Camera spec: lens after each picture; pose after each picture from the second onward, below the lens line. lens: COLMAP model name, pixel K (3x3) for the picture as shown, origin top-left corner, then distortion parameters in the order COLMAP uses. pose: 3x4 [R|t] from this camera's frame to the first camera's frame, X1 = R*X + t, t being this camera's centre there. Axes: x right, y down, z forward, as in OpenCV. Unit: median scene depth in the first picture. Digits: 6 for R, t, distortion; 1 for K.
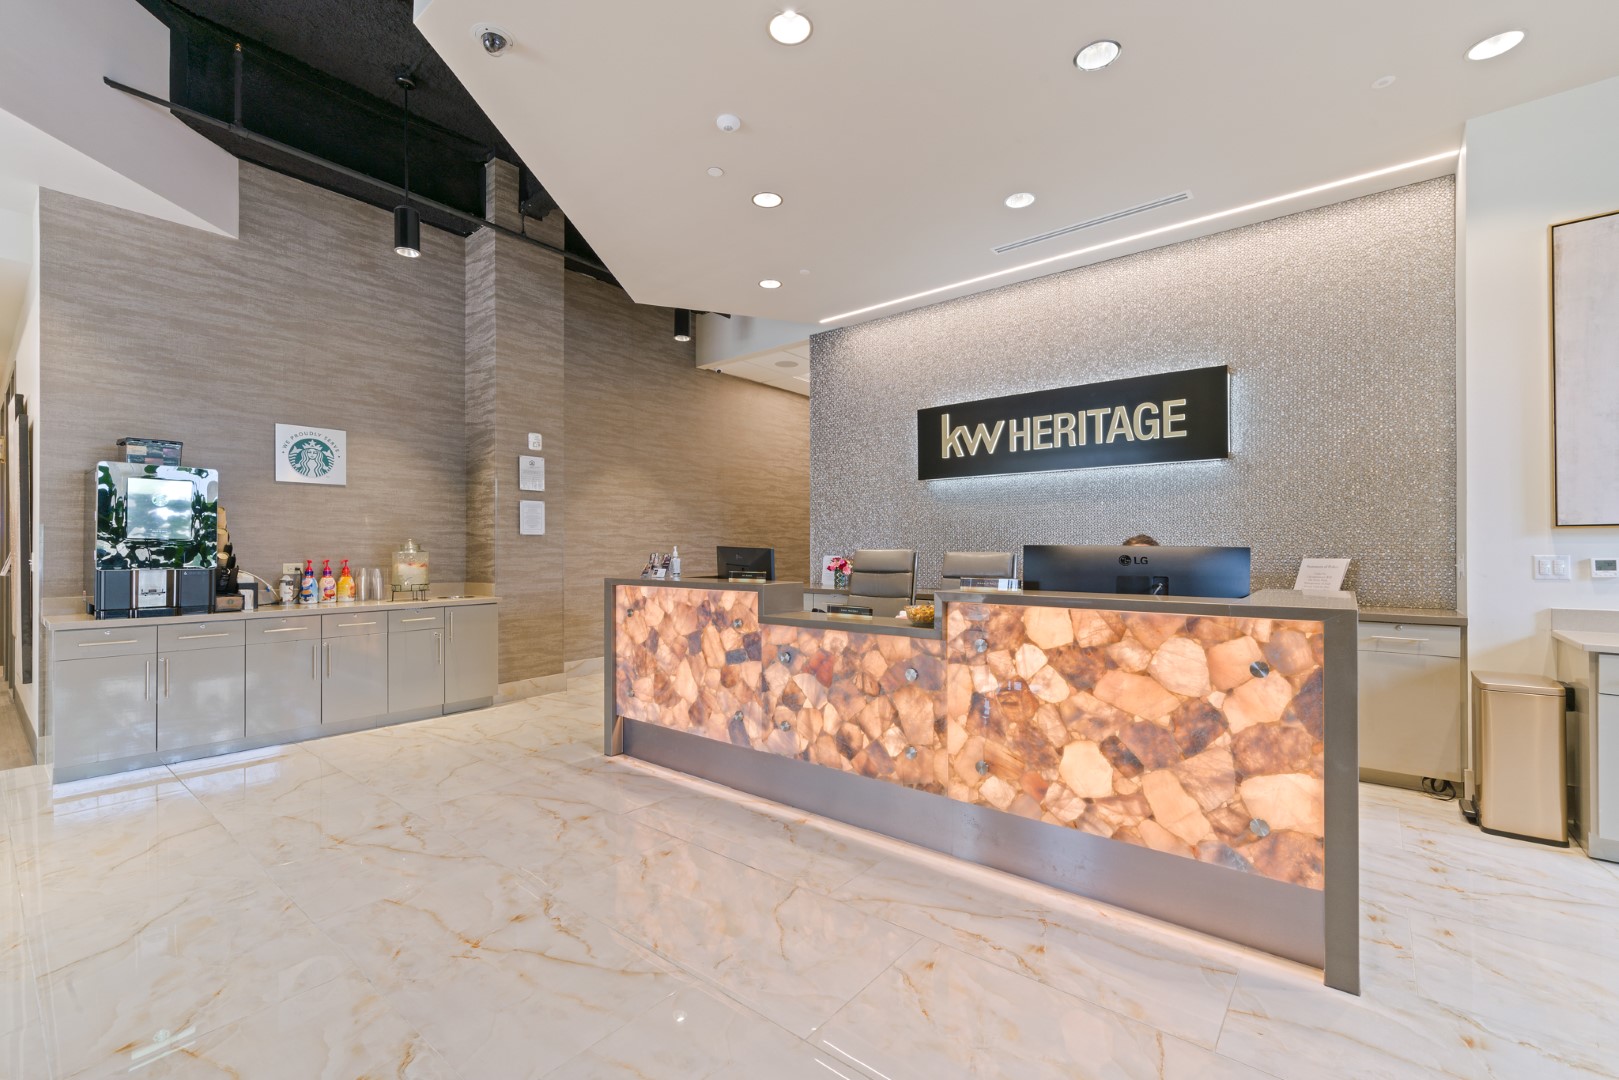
lens RADIAL K [[696.0, 0, 781.4], [0, 696.0, 546.9], [0, 0, 1]] dist [0.000760, -0.000163]
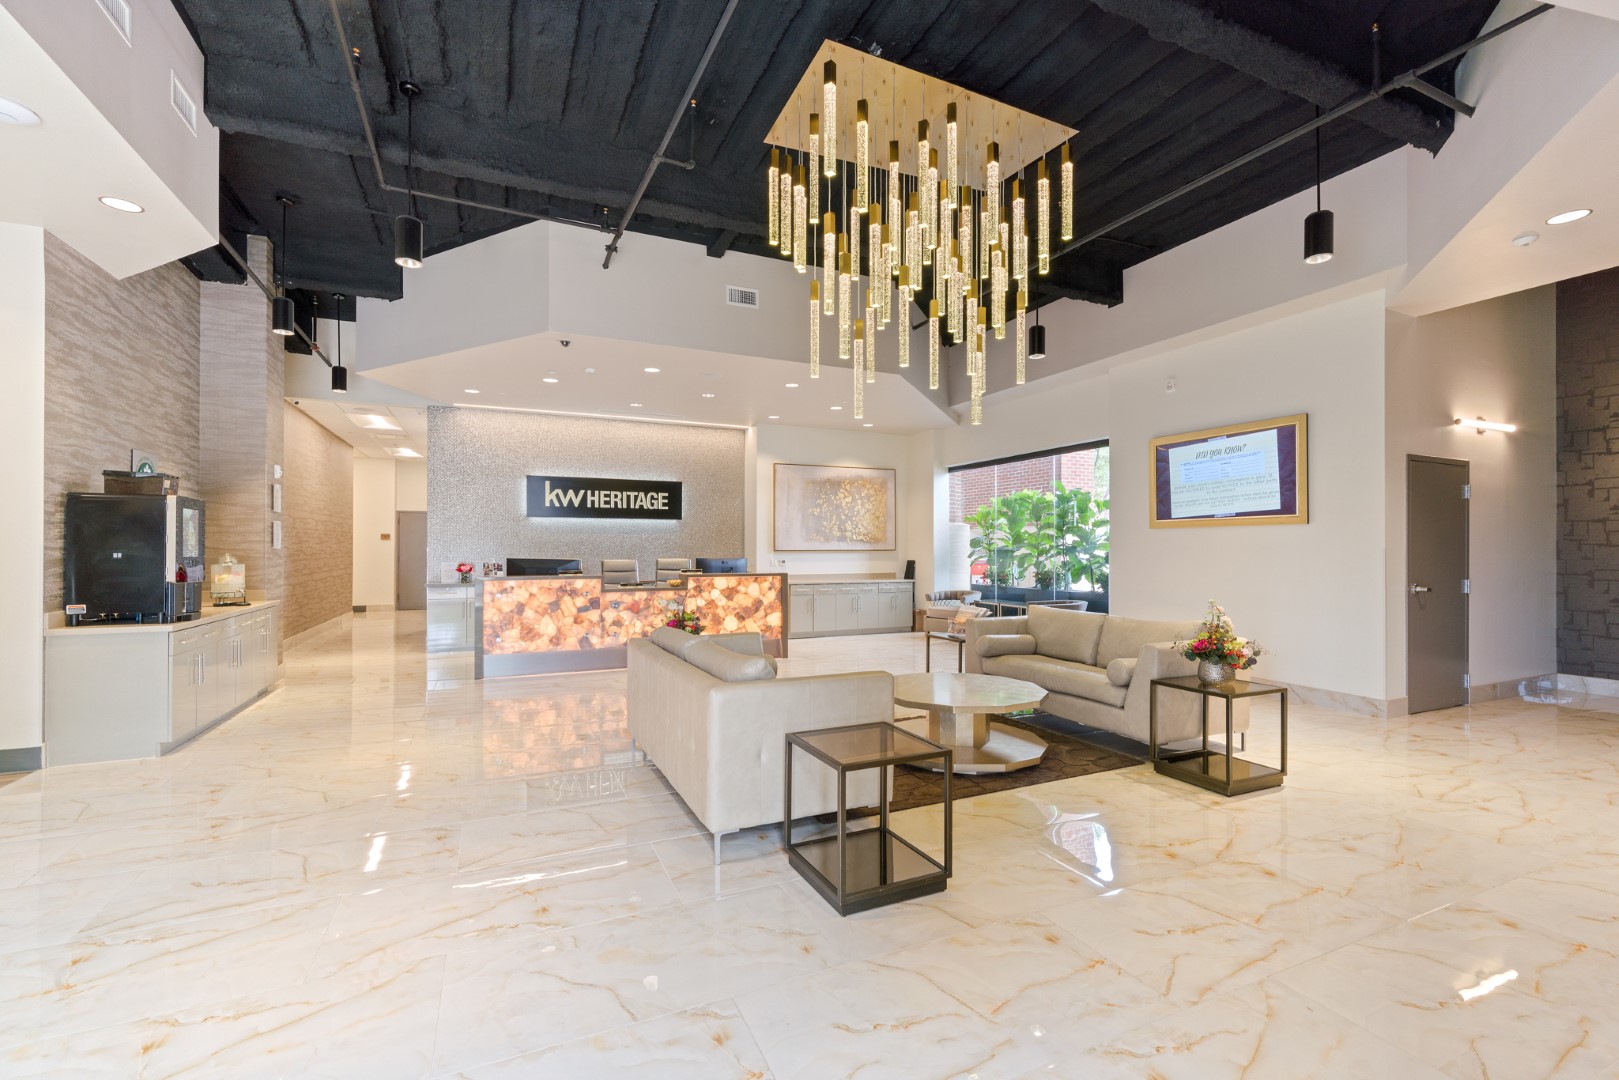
lens RADIAL K [[681.3, 0, 800.1], [0, 681.3, 550.7], [0, 0, 1]] dist [-0.001235, 0.000118]
pose [[0.452020, 0.000003, 0.892008, -1.443548], [-0.005073, 0.999984, 0.002567, -0.031225], [-0.891993, -0.005685, 0.452013, -0.500951]]
